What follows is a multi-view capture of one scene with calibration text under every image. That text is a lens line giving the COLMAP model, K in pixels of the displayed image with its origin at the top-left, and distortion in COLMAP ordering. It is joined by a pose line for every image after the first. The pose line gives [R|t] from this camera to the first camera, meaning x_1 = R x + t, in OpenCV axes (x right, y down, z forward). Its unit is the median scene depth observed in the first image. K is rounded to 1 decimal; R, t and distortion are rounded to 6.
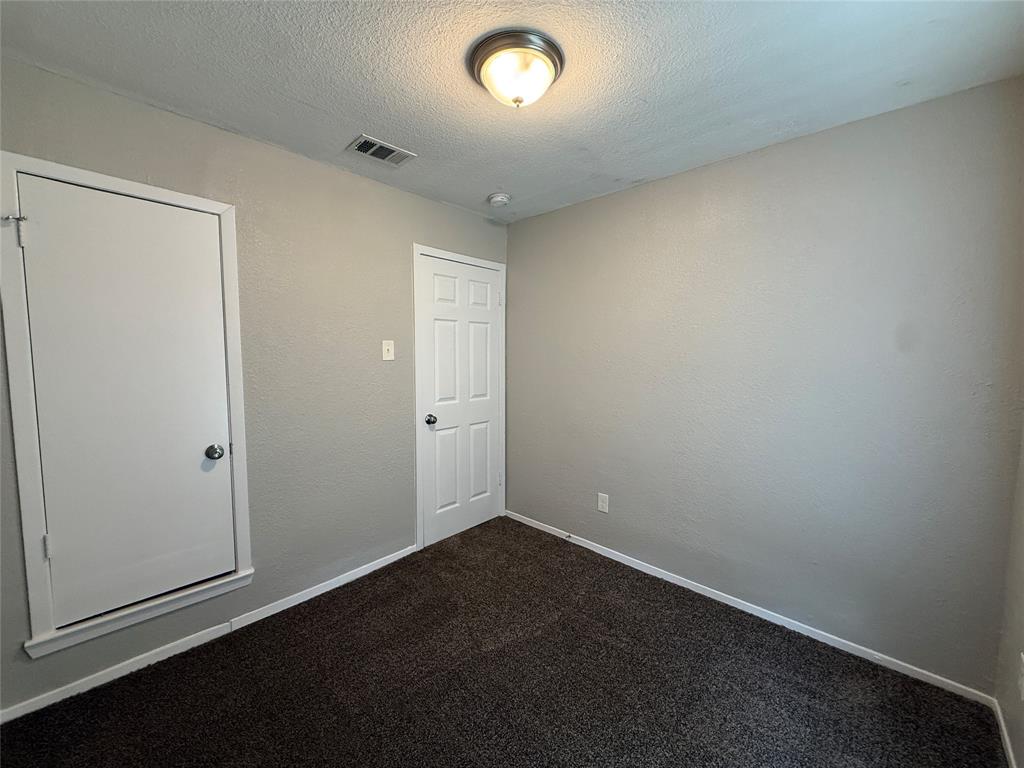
lens RADIAL K [[409.3, 0, 516.5], [0, 409.3, 380.7], [0, 0, 1]] dist [0.001930, -0.000565]
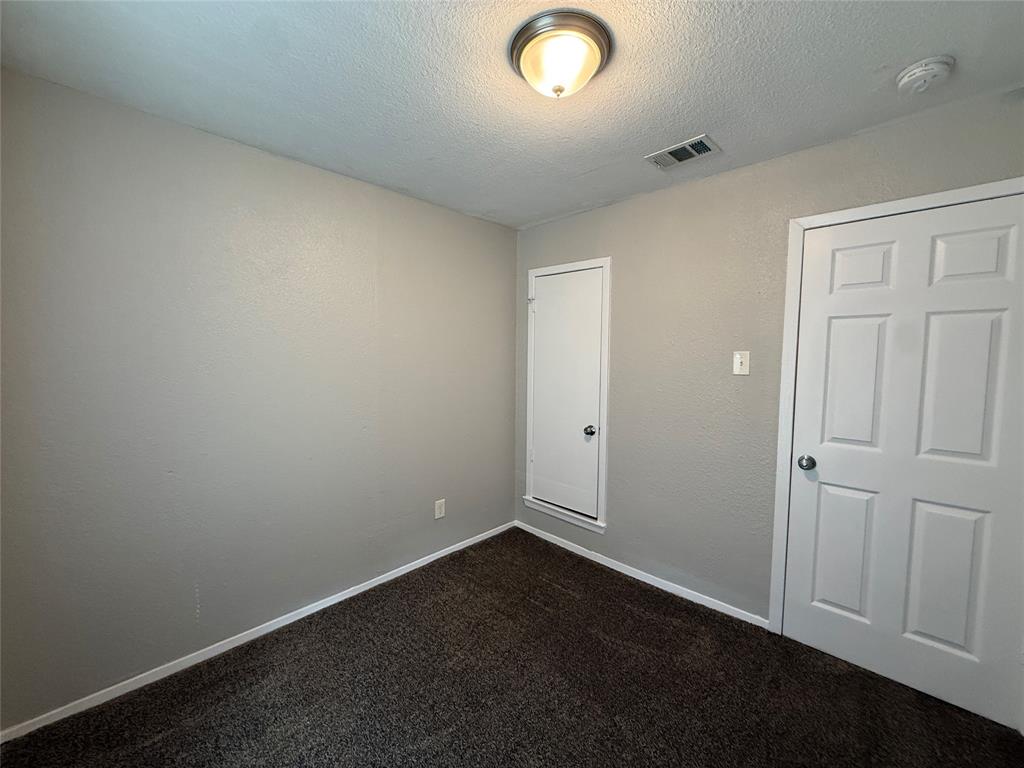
lens RADIAL K [[409.3, 0, 511.7], [0, 409.3, 384.9], [0, 0, 1]] dist [0.001930, -0.000565]
pose [[-0.033343, 0.058111, -0.997753, 0.544844], [-0.086559, 0.994389, 0.060808, -0.040103], [0.995689, 0.088392, -0.028126, 0.559869]]
